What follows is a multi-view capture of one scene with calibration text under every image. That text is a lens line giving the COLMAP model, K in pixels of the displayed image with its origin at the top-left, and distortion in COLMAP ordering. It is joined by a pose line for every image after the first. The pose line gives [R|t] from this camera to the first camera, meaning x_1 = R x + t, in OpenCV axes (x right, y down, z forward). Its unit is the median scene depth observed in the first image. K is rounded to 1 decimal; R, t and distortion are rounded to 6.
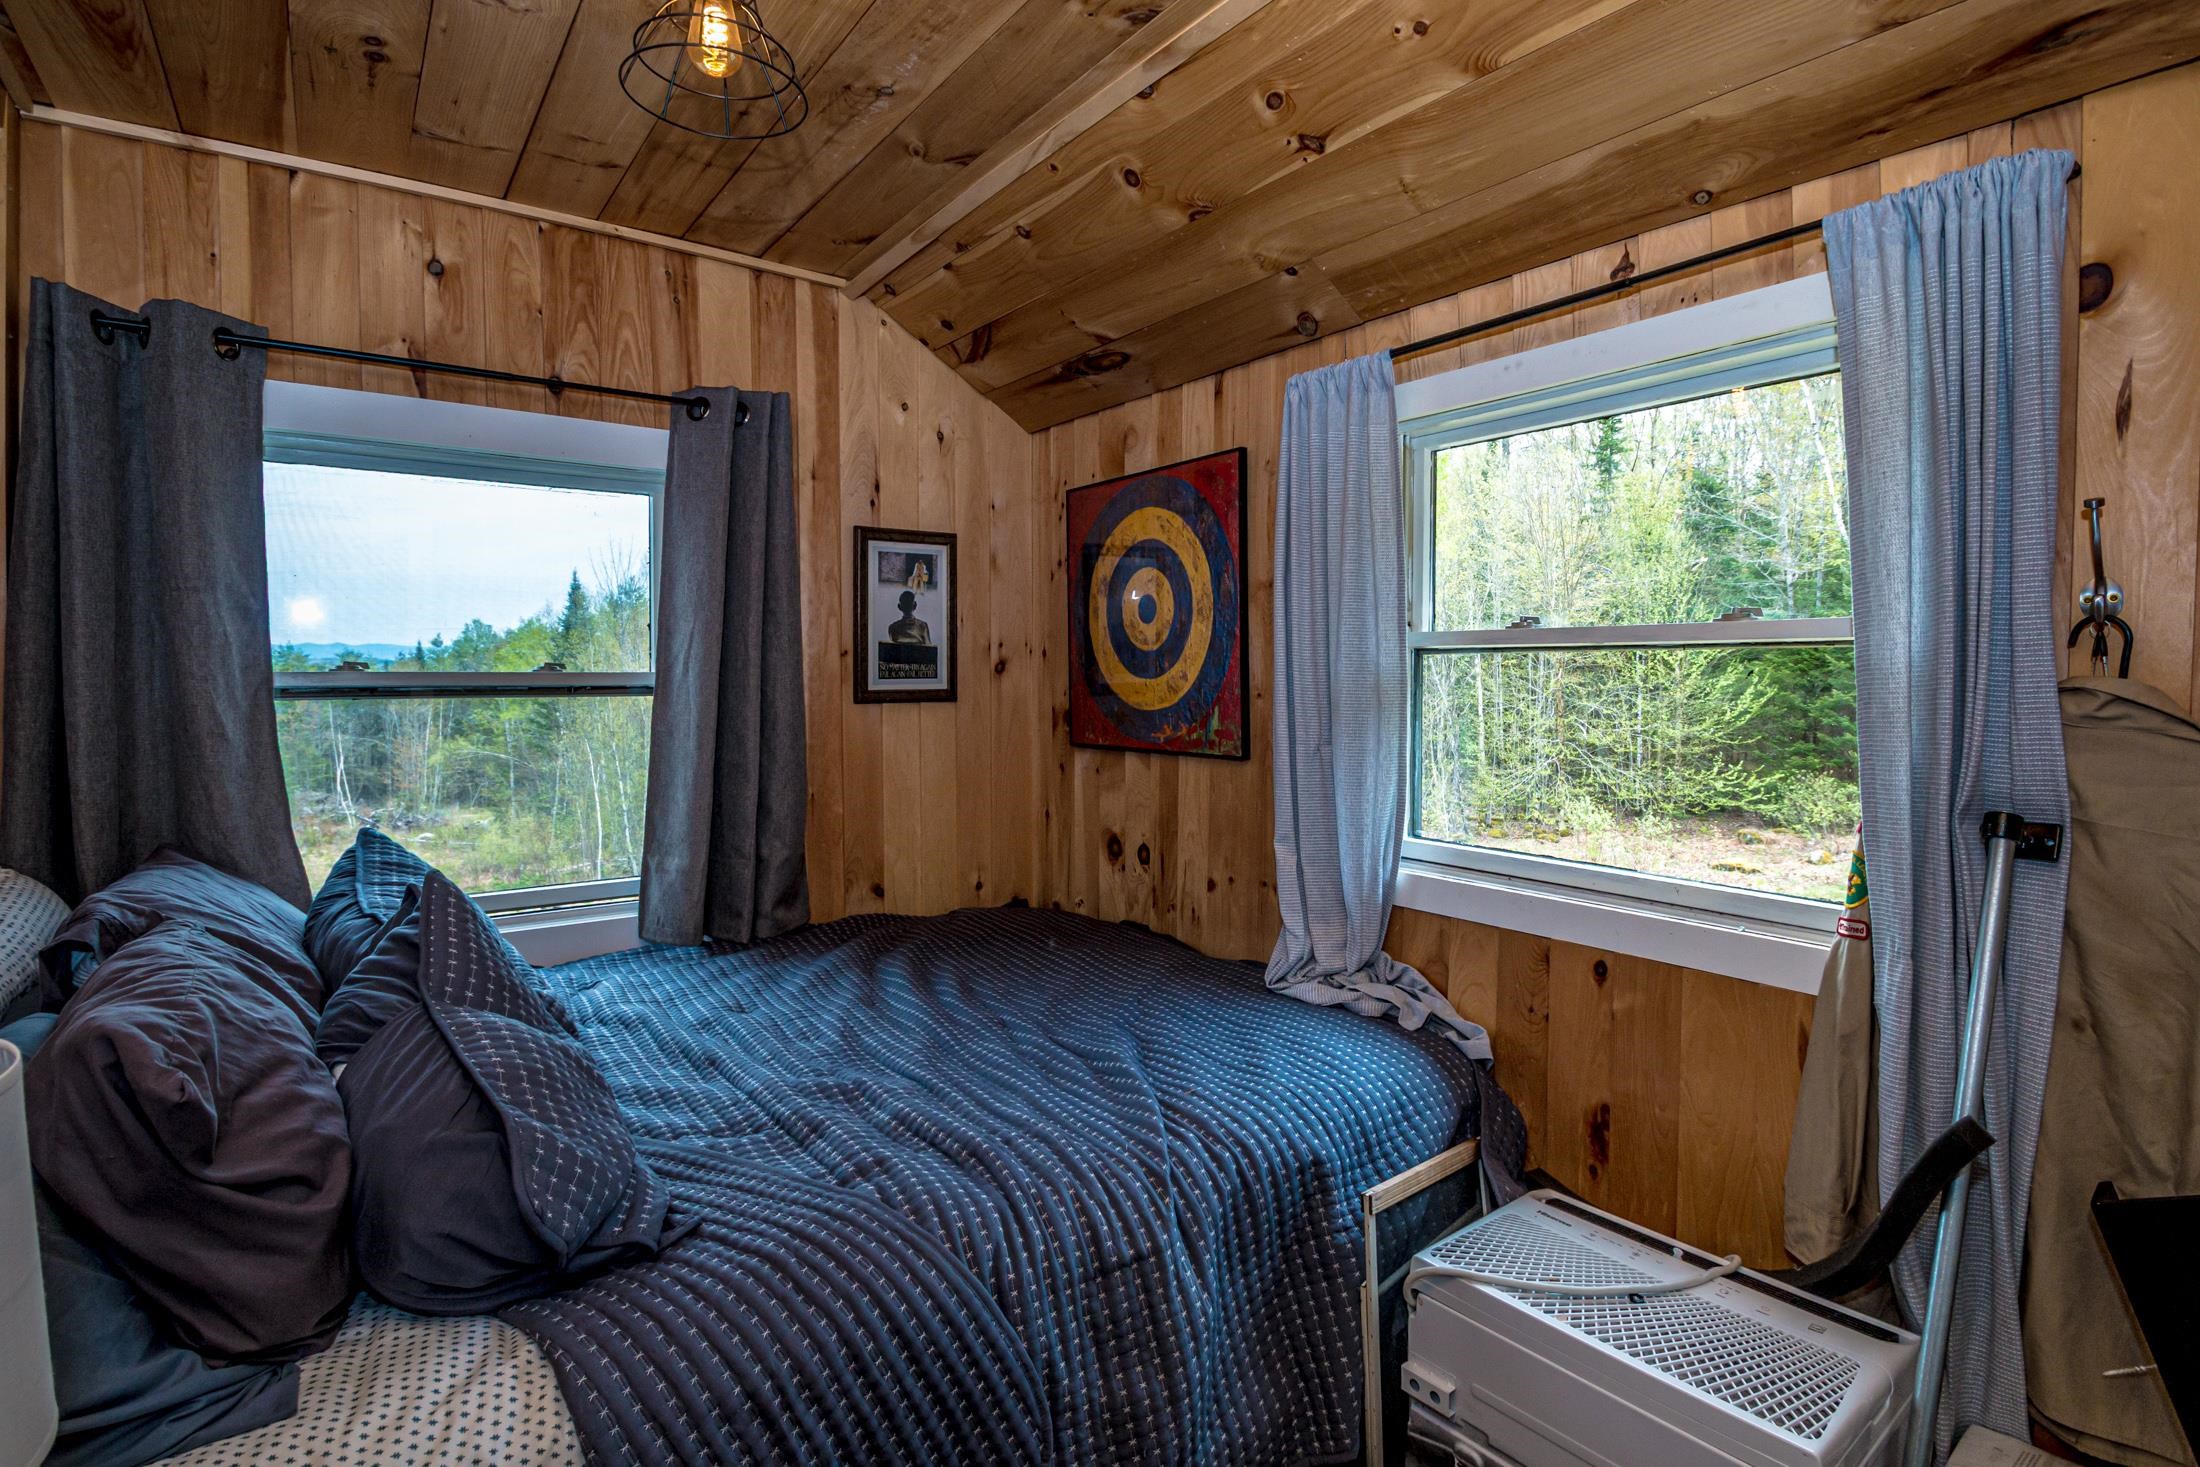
lens RADIAL K [[1061.4, 0, 1079.1], [0, 1061.4, 700.5], [0, 0, 1]] dist [0.000813, -0.008642]
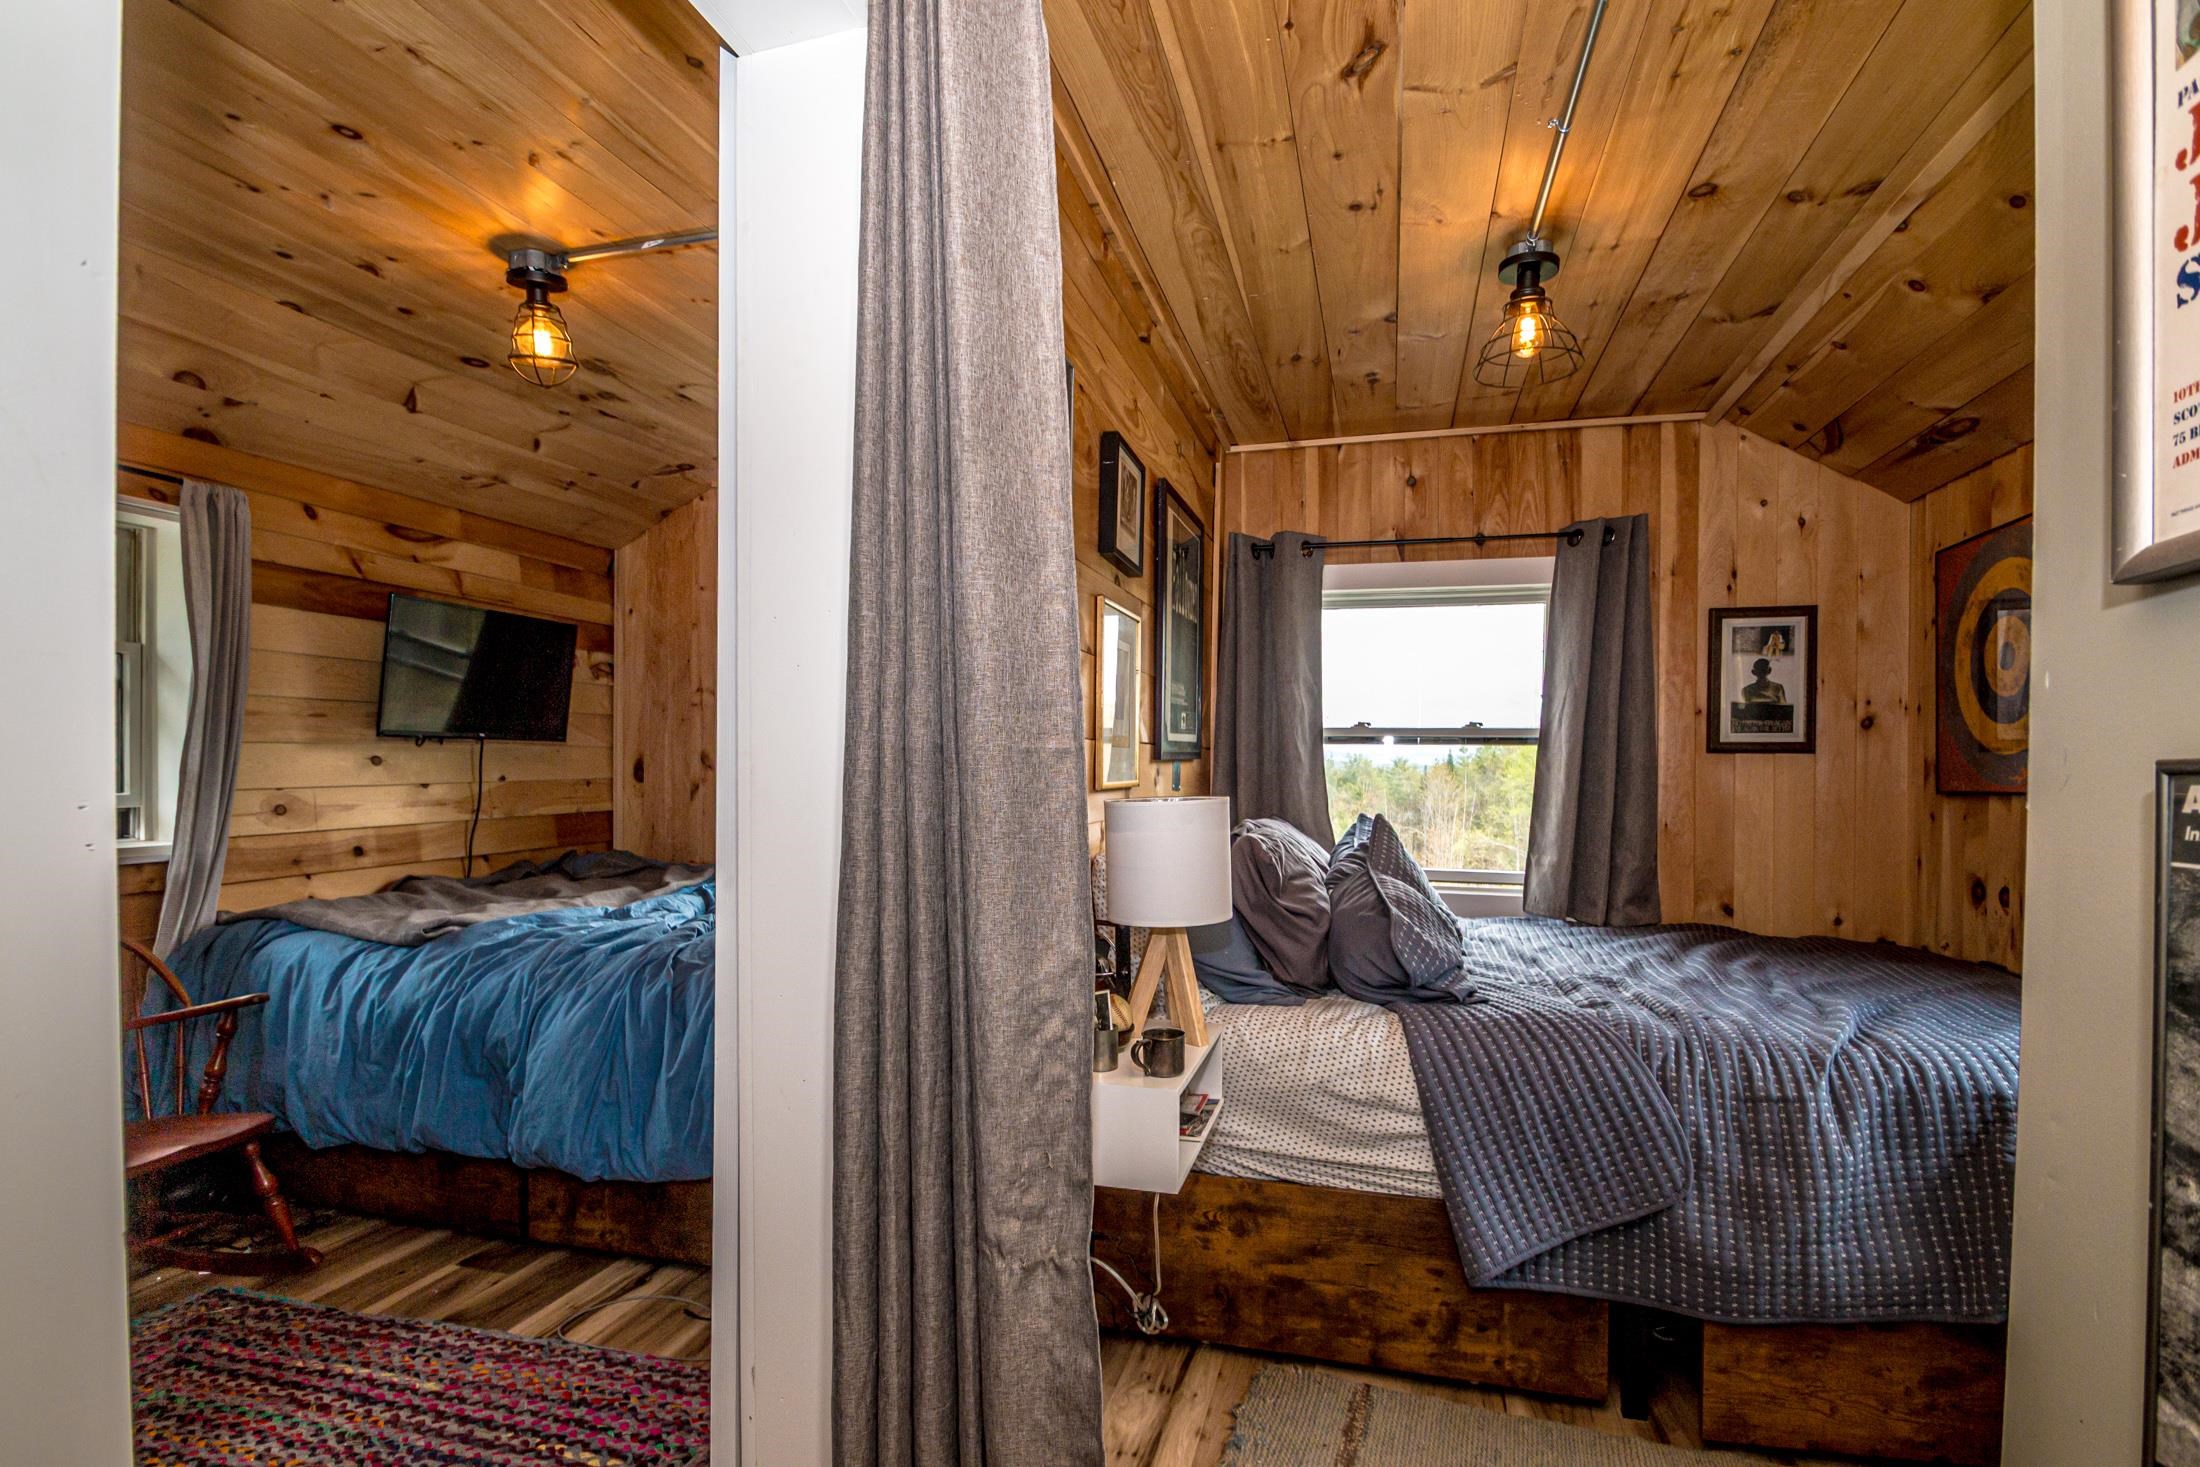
lens RADIAL K [[1061.4, 0, 1116.7], [0, 1061.4, 792.3], [0, 0, 1]] dist [0.000813, -0.008642]
pose [[0.644139, 0.014333, -0.764774, 0.336813], [-0.030968, 0.999493, -0.007352, 0.091983], [0.764281, 0.028419, 0.644256, -0.365590]]
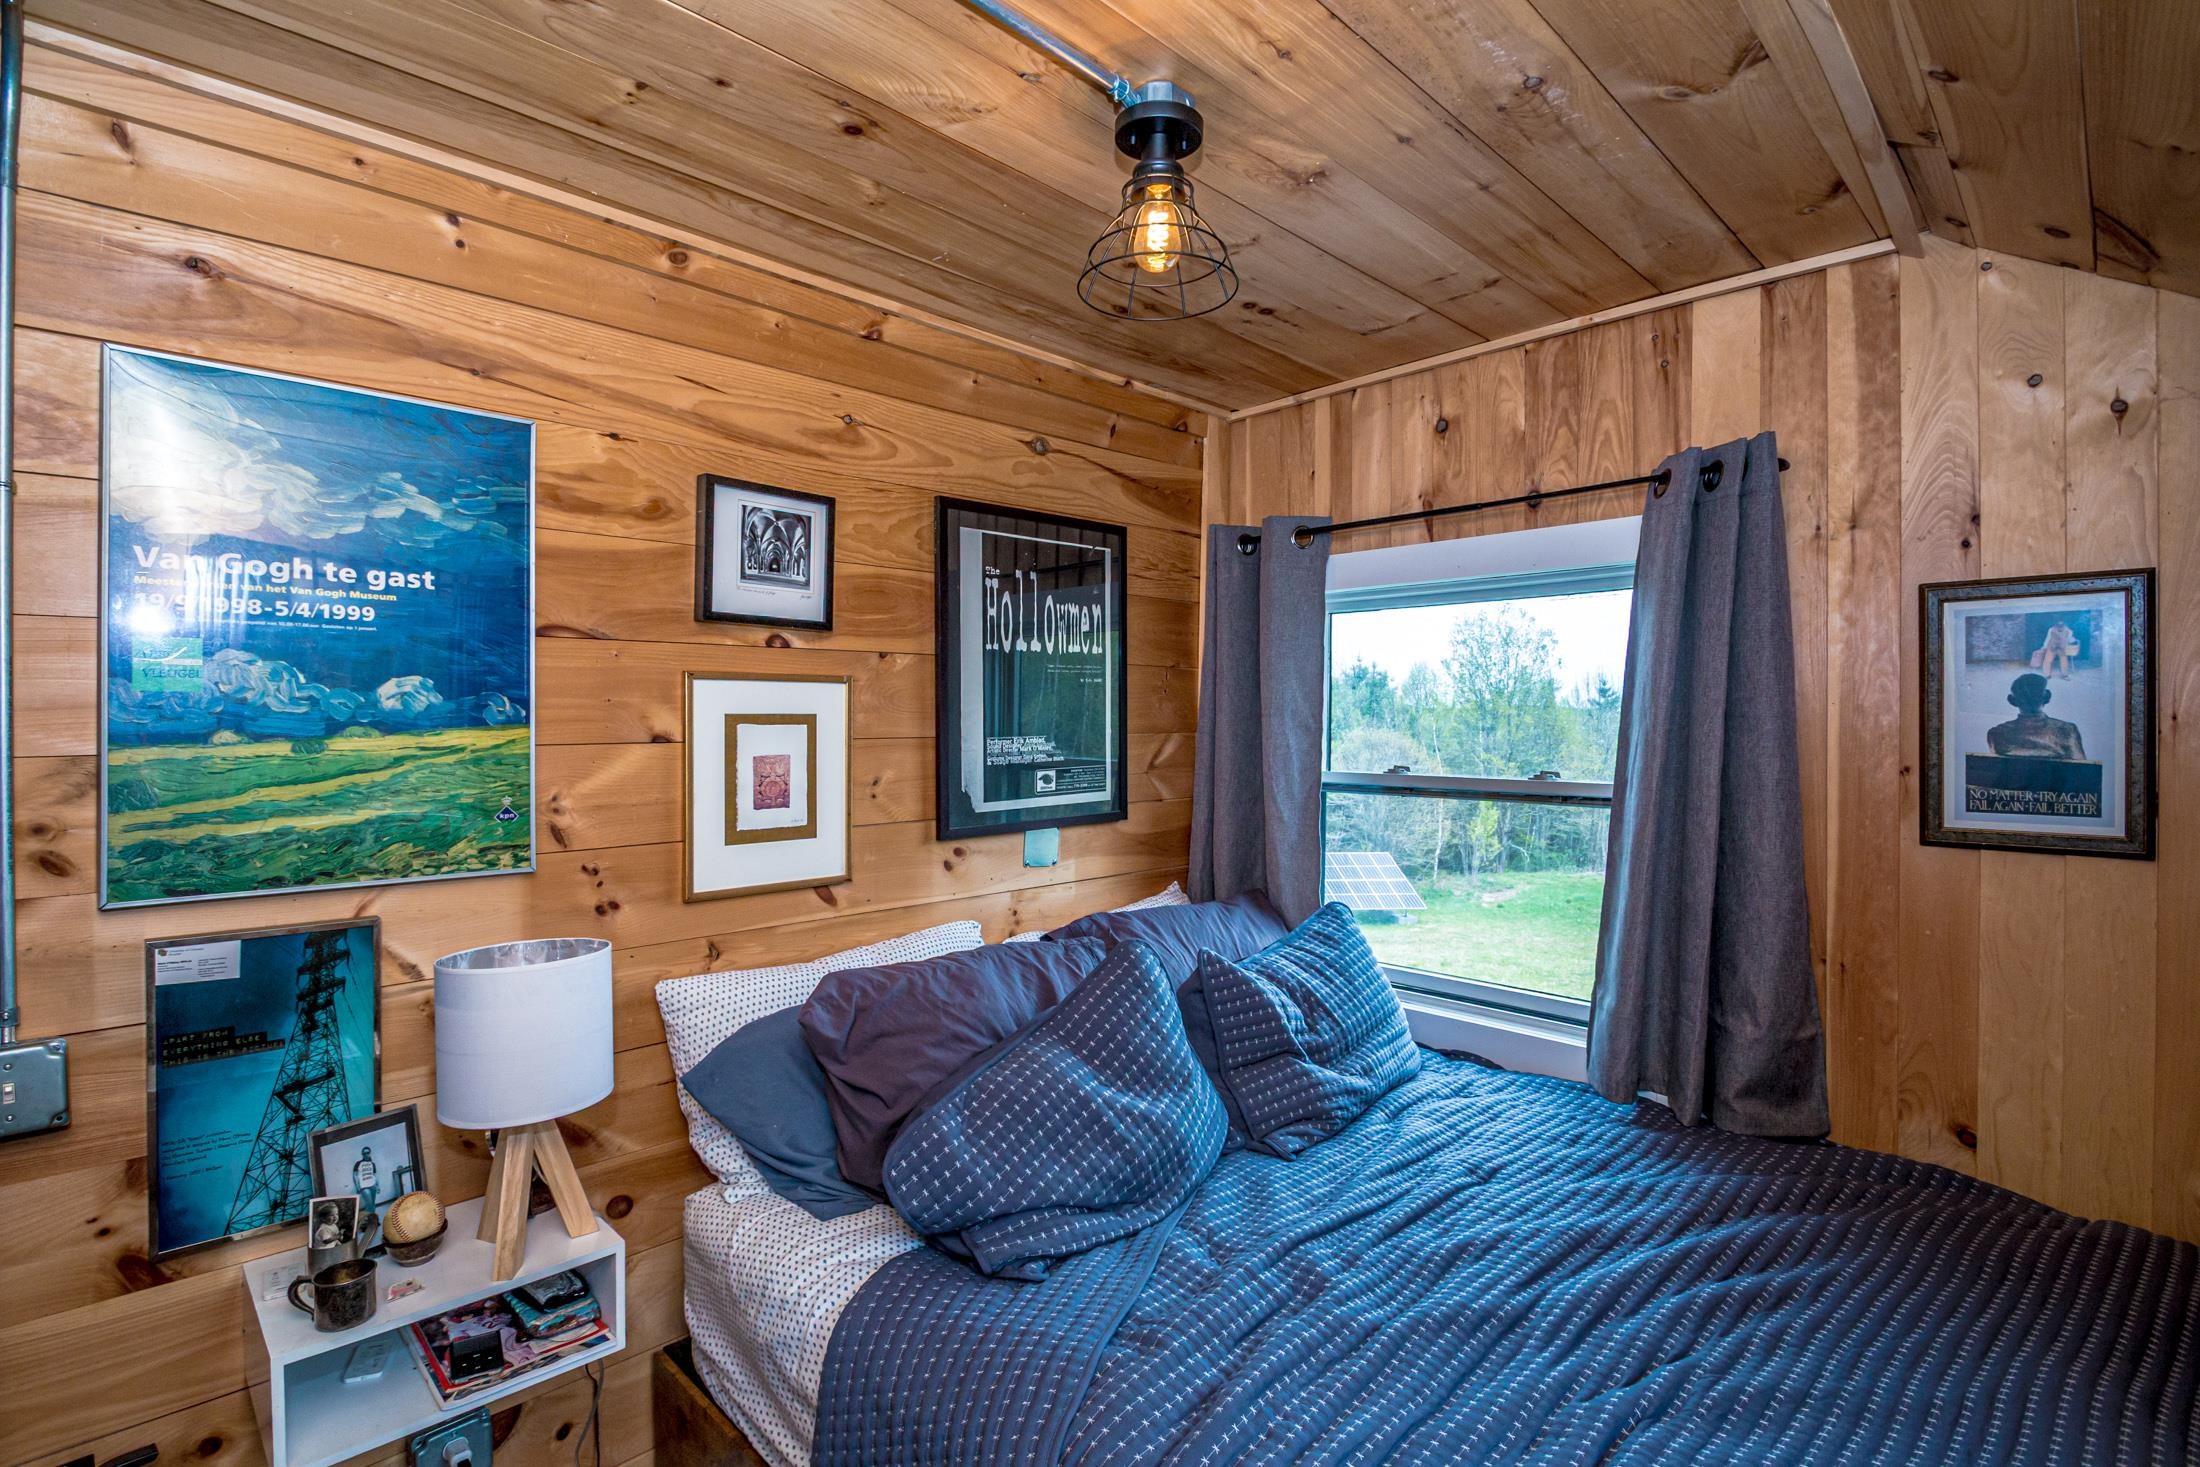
lens RADIAL K [[1061.4, 0, 1145.5], [0, 1061.4, 721.2], [0, 0, 1]] dist [0.000813, -0.008642]
pose [[0.165292, 0.001061, -0.986244, 0.438983], [-0.031577, 0.999492, -0.004217, -0.067873], [0.985739, 0.031840, 0.165242, 0.465457]]
